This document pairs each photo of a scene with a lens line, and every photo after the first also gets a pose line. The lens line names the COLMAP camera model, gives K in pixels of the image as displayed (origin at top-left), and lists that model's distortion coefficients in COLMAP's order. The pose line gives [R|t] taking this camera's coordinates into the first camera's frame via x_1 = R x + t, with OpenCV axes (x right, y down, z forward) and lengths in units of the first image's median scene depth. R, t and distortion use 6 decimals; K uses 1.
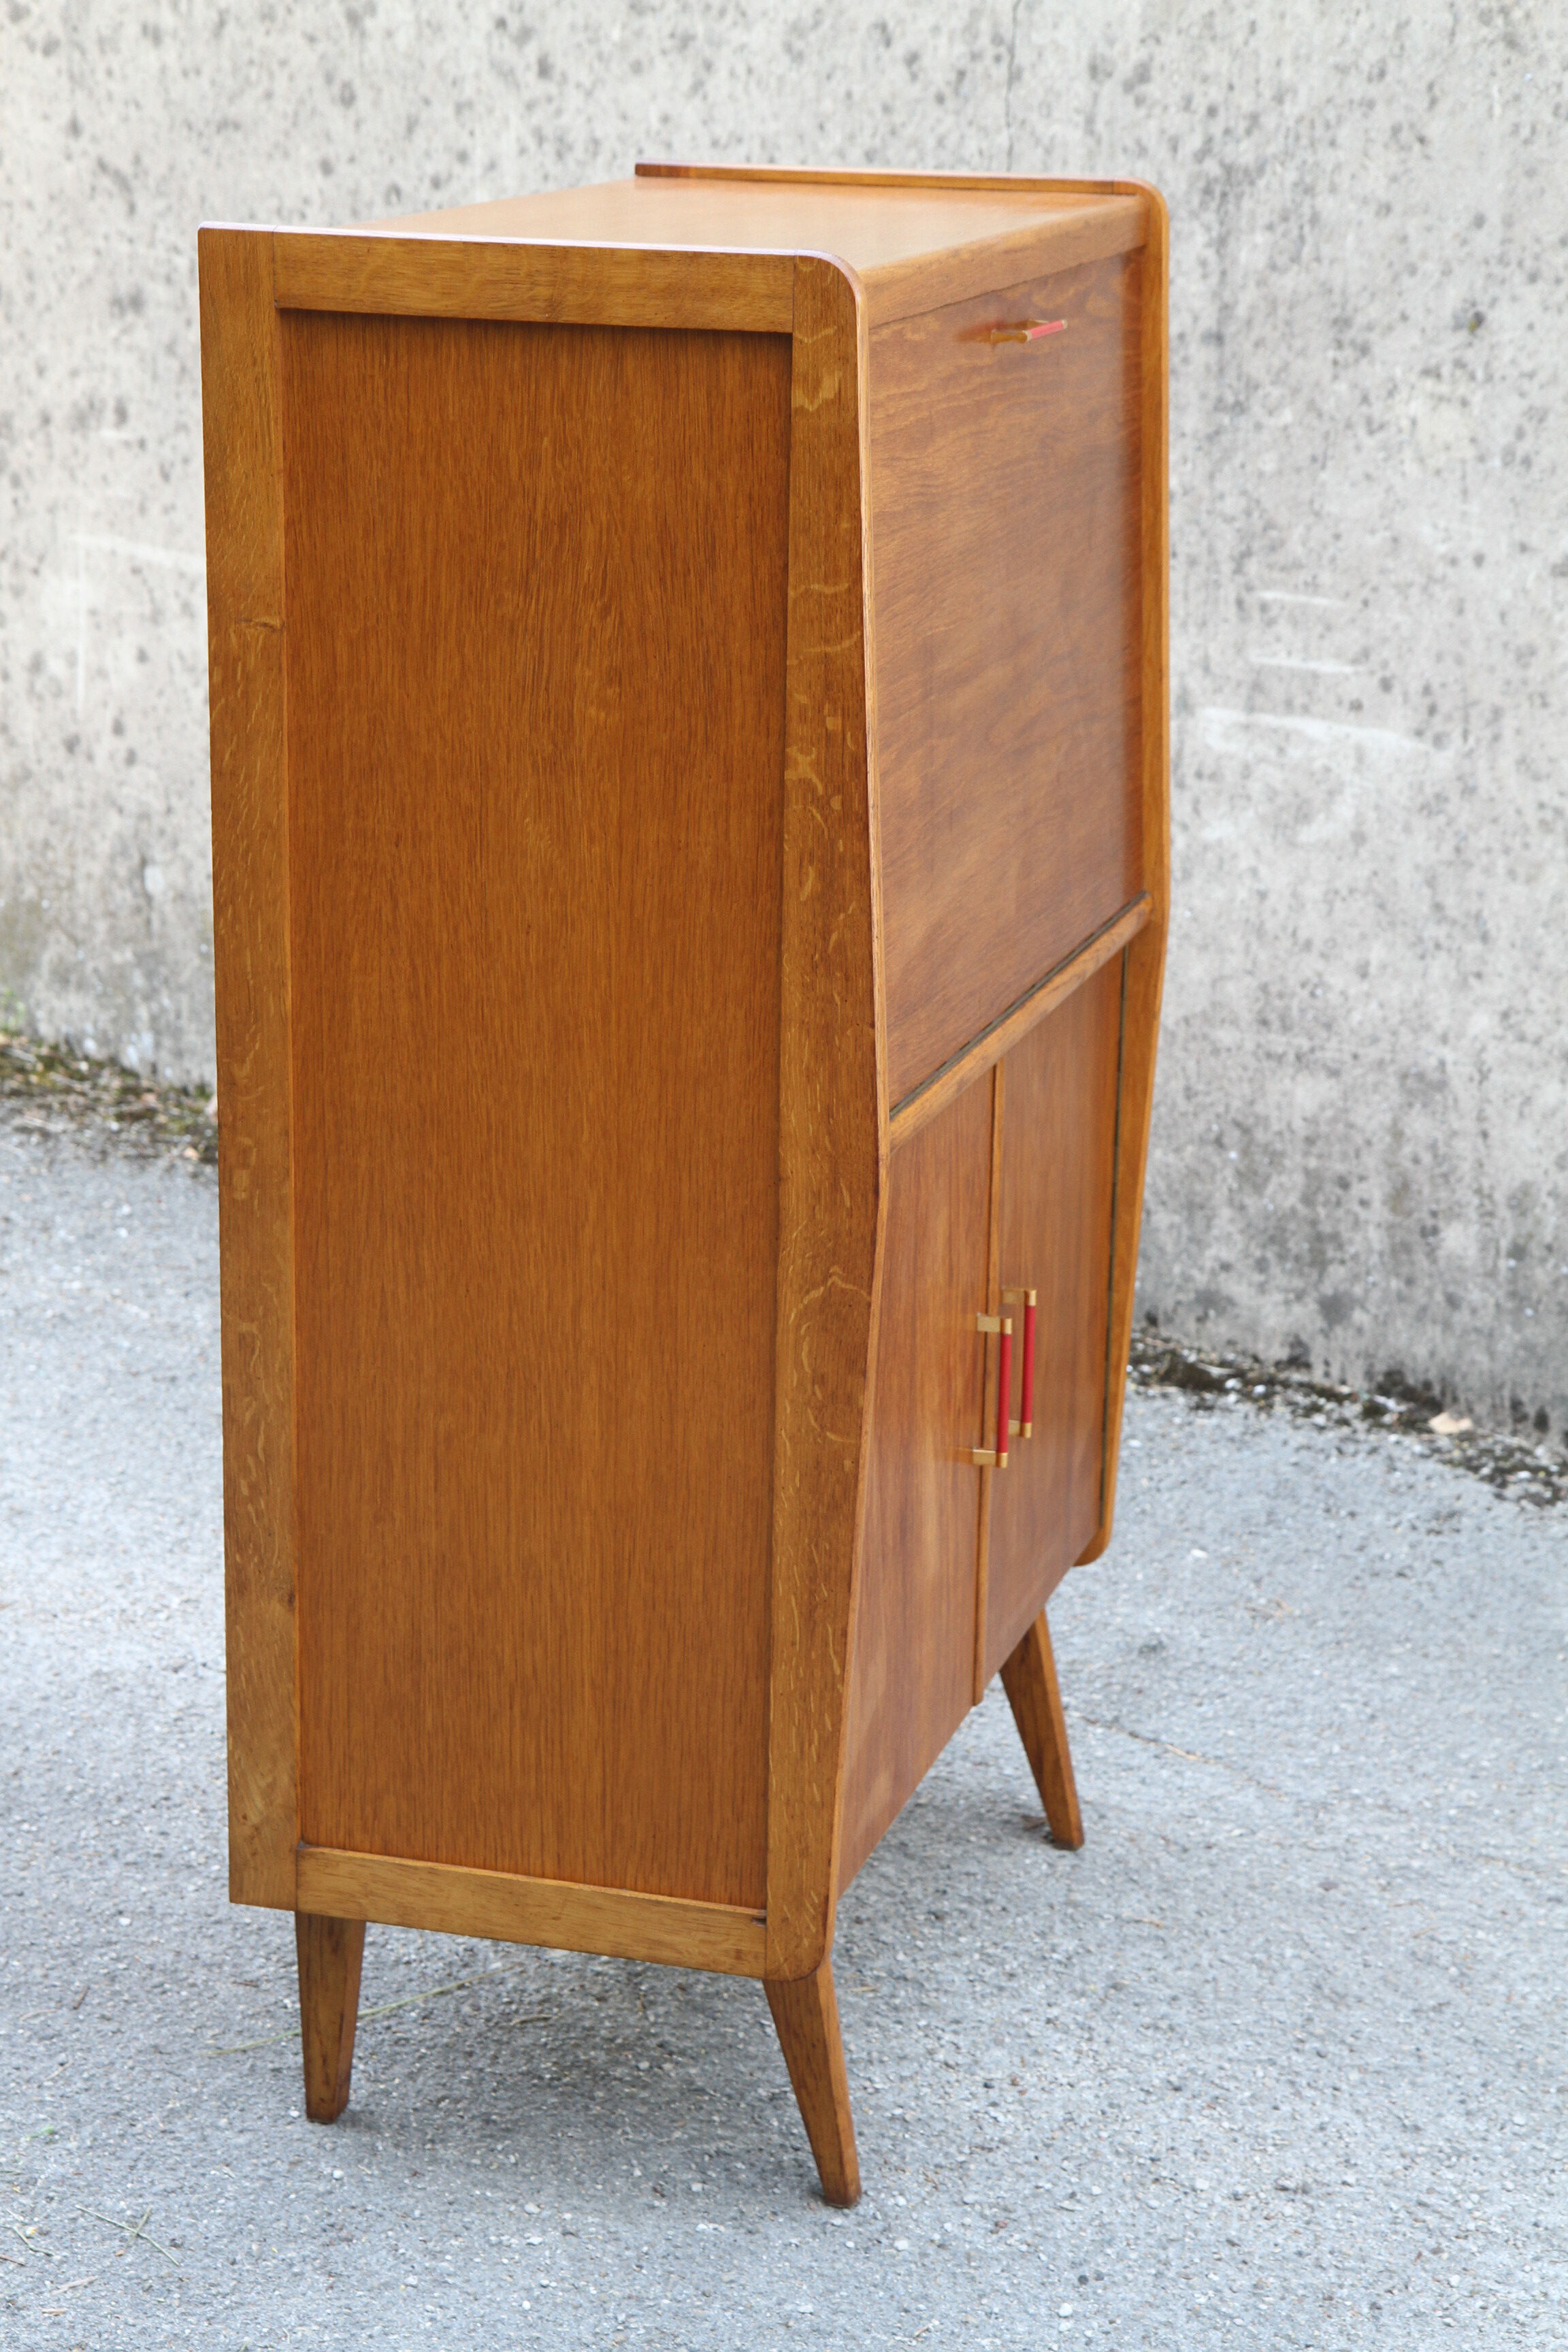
lens RADIAL K [[4595.2, 0, 784.6], [0, 4595.2, 1194.7], [0, 0, 1]] dist [0.245651, 0.408777]
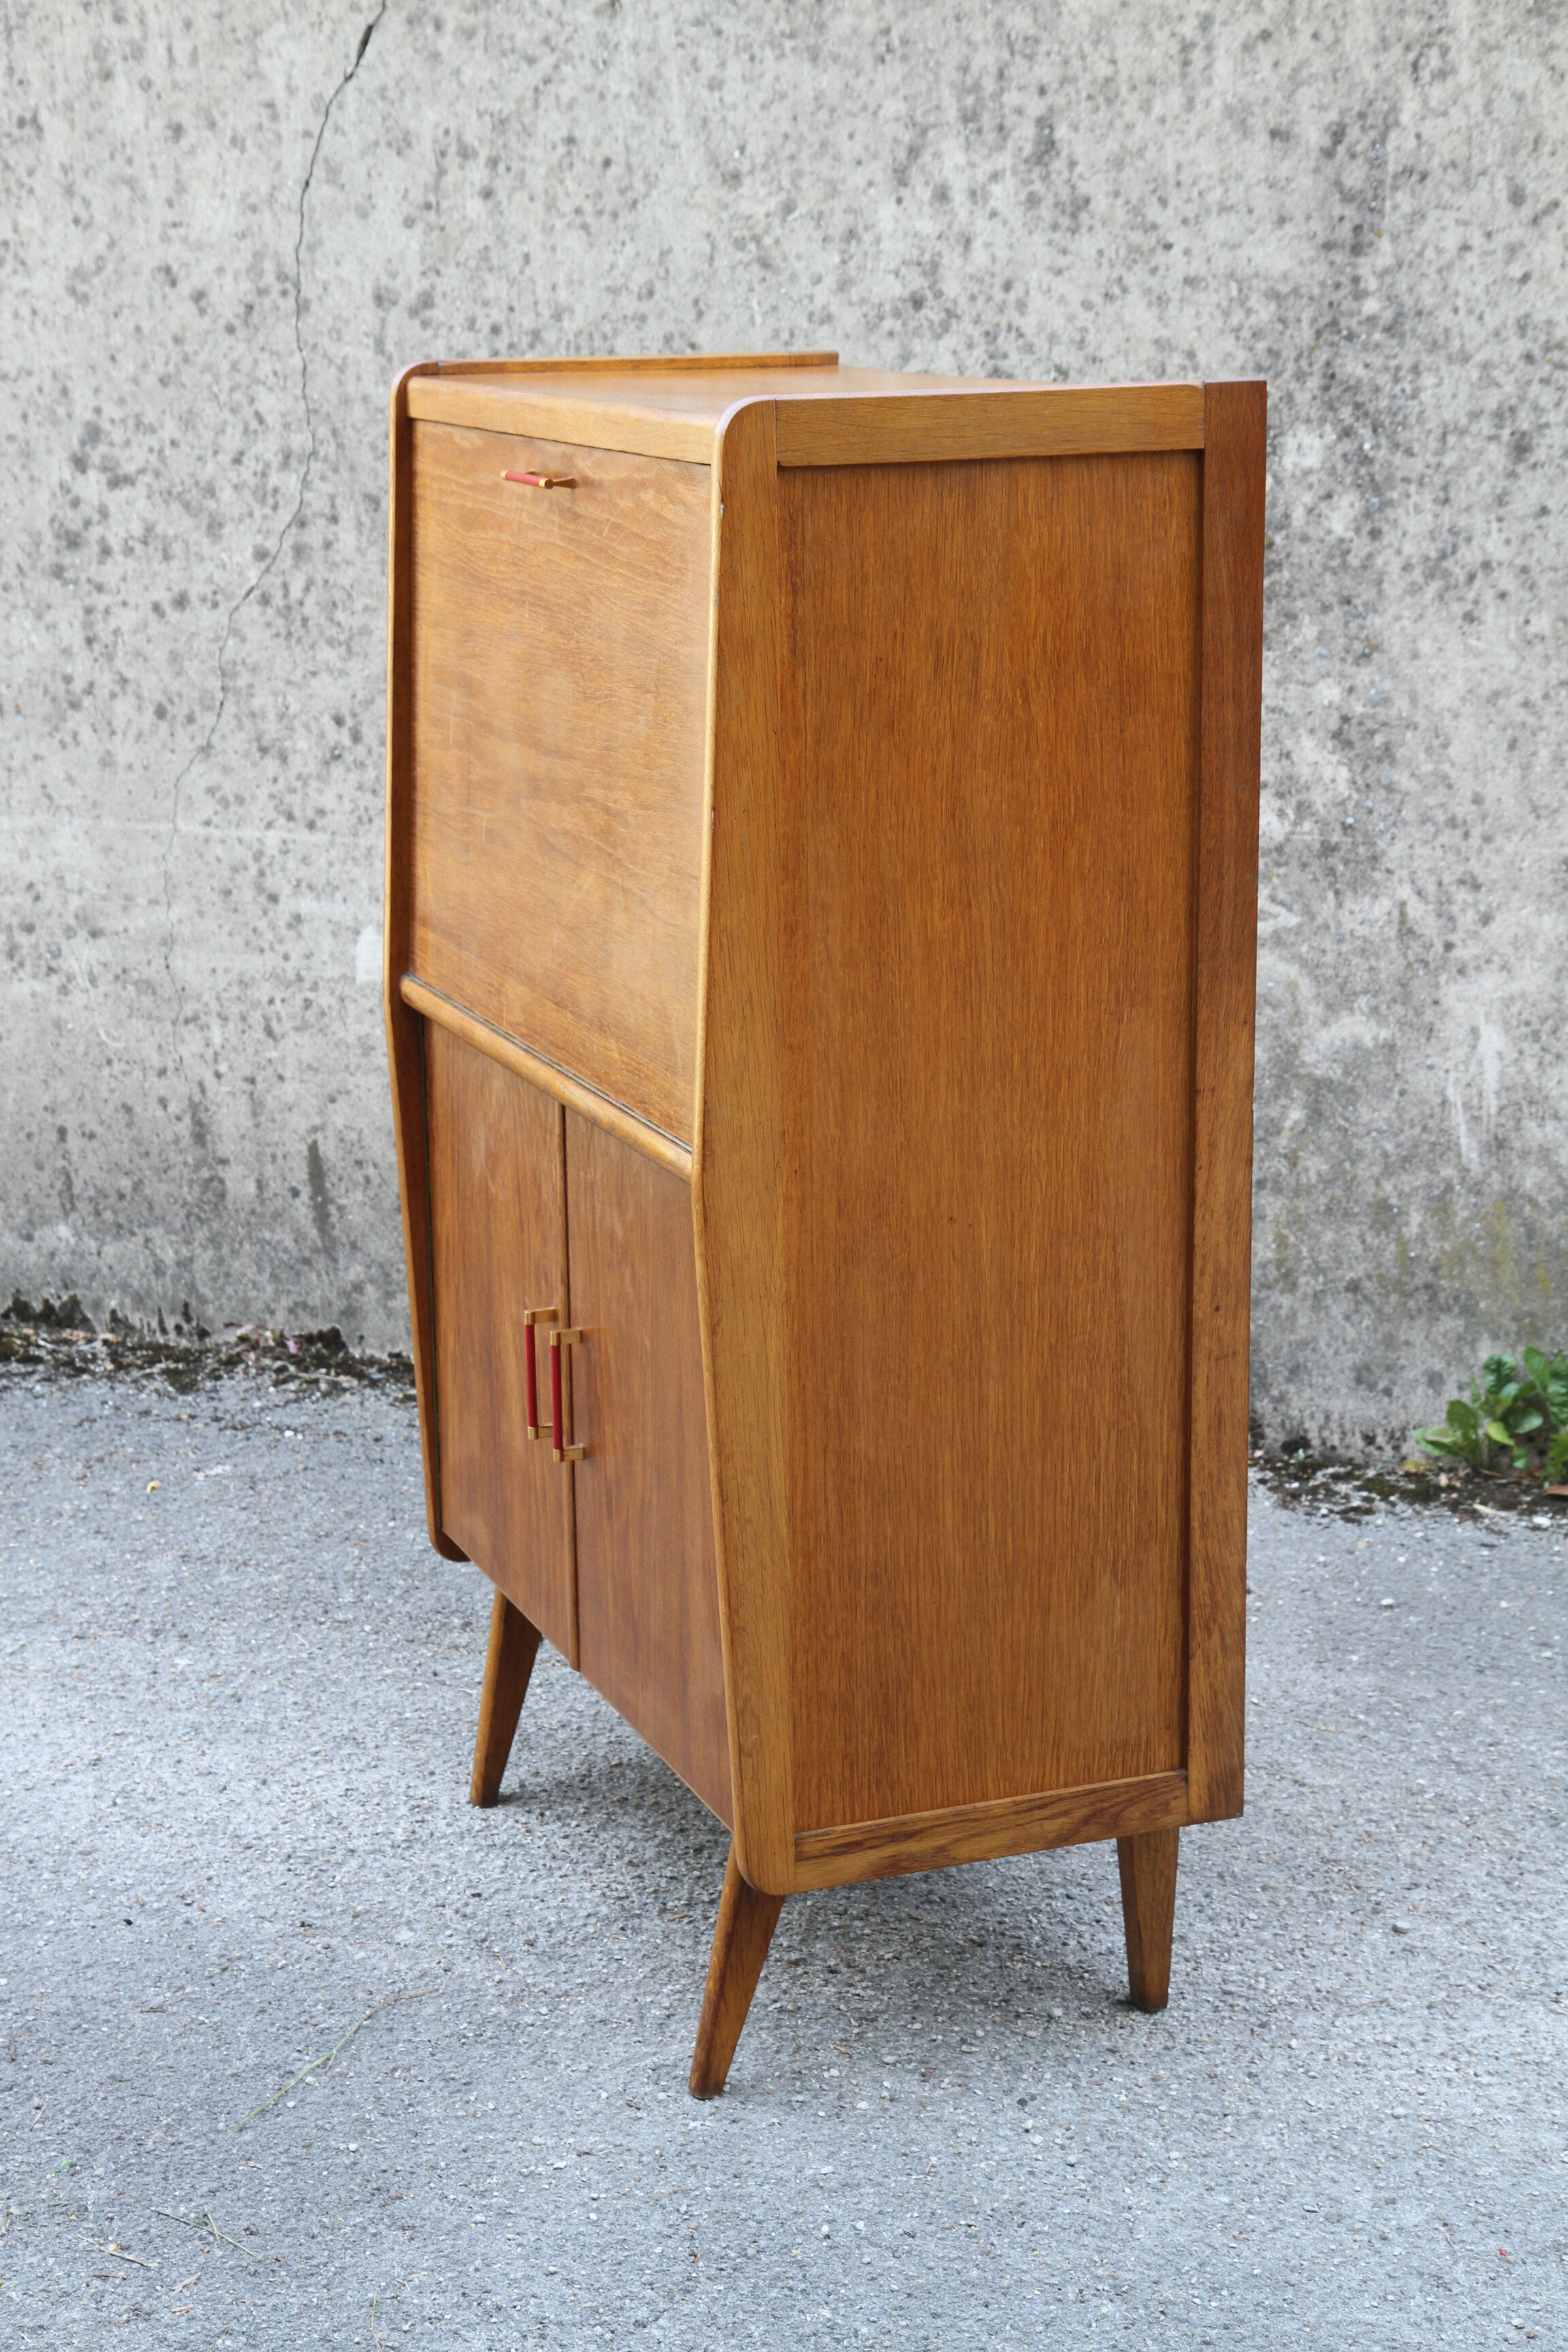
lens RADIAL K [[3957.3, 0, 761.1], [0, 3957.3, 1211.2], [0, 0, 1]] dist [0.182072, 0.303703]
pose [[0.938662, -0.114649, 0.325222, -0.186496], [0.123791, 0.992280, -0.007483, 0.004938], [-0.321853, 0.047284, 0.945608, 0.030151]]
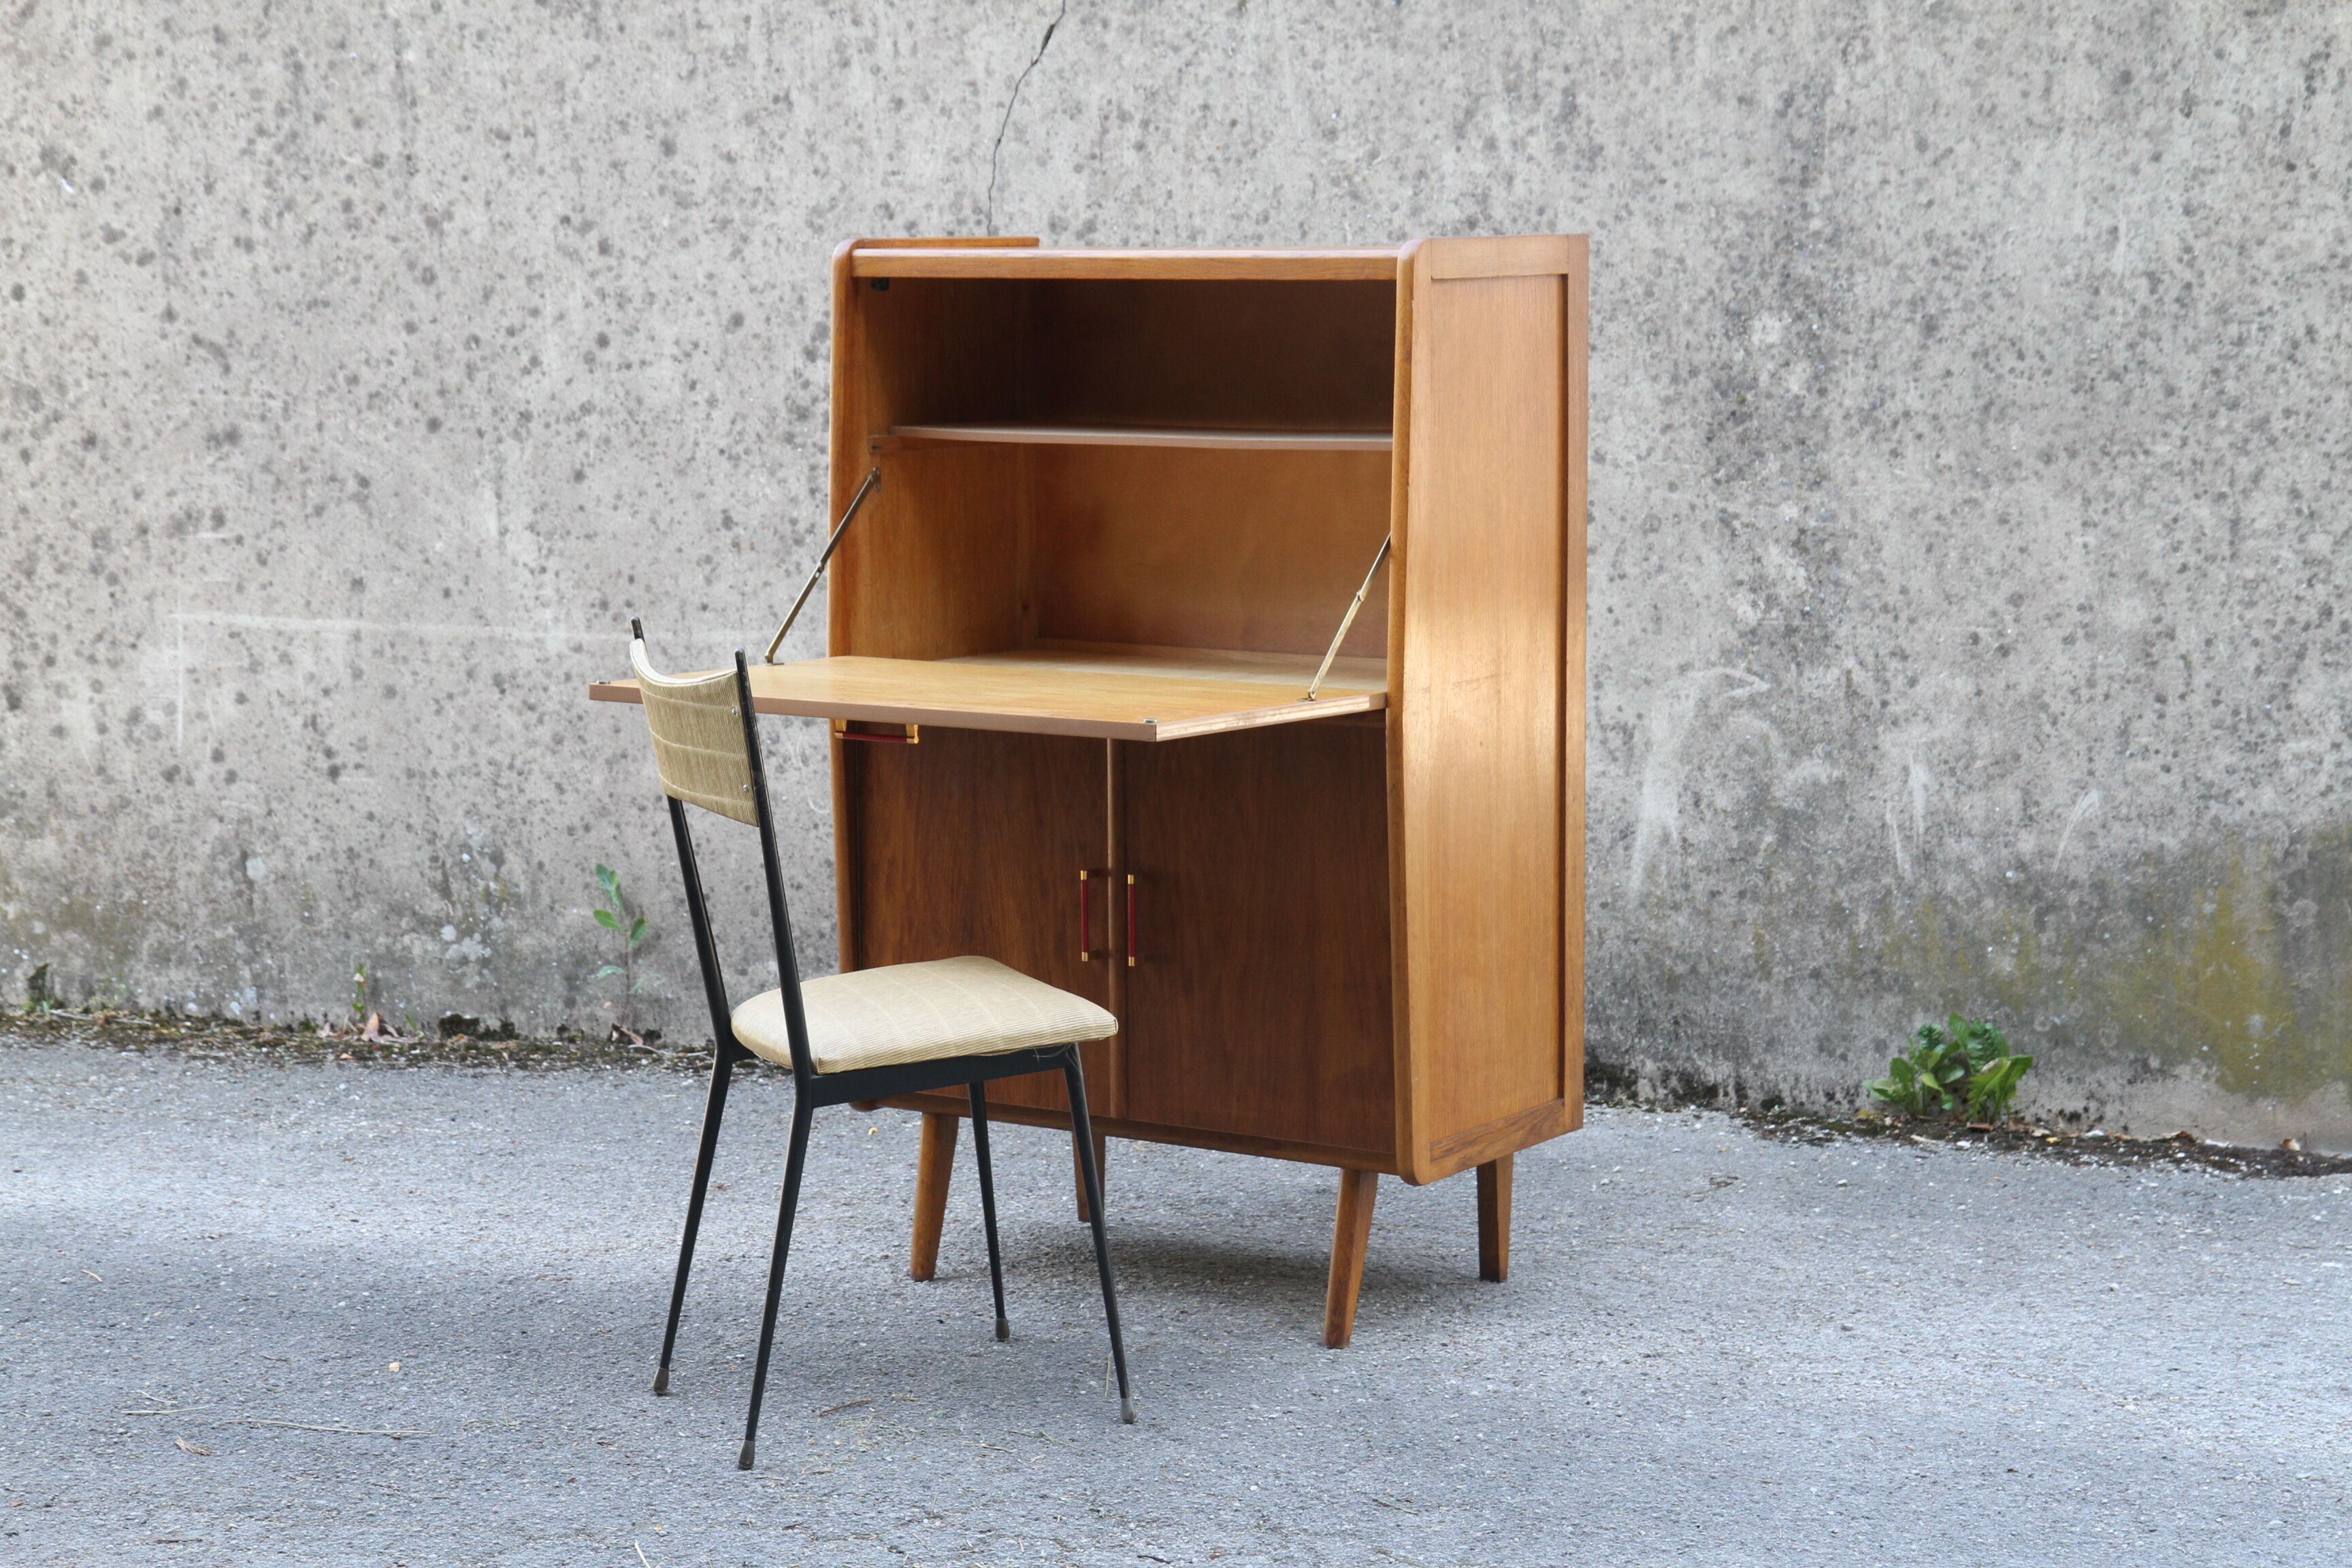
lens RADIAL K [[4499.5, 0, 1178.1], [0, 4499.5, 834.9], [0, 0, 1]] dist [0.238294, 0.450851]
pose [[0.938388, -0.072409, 0.337913, -0.386599], [0.120697, 0.984898, -0.124131, 0.134790], [-0.323822, 0.157268, 0.932956, -0.336596]]
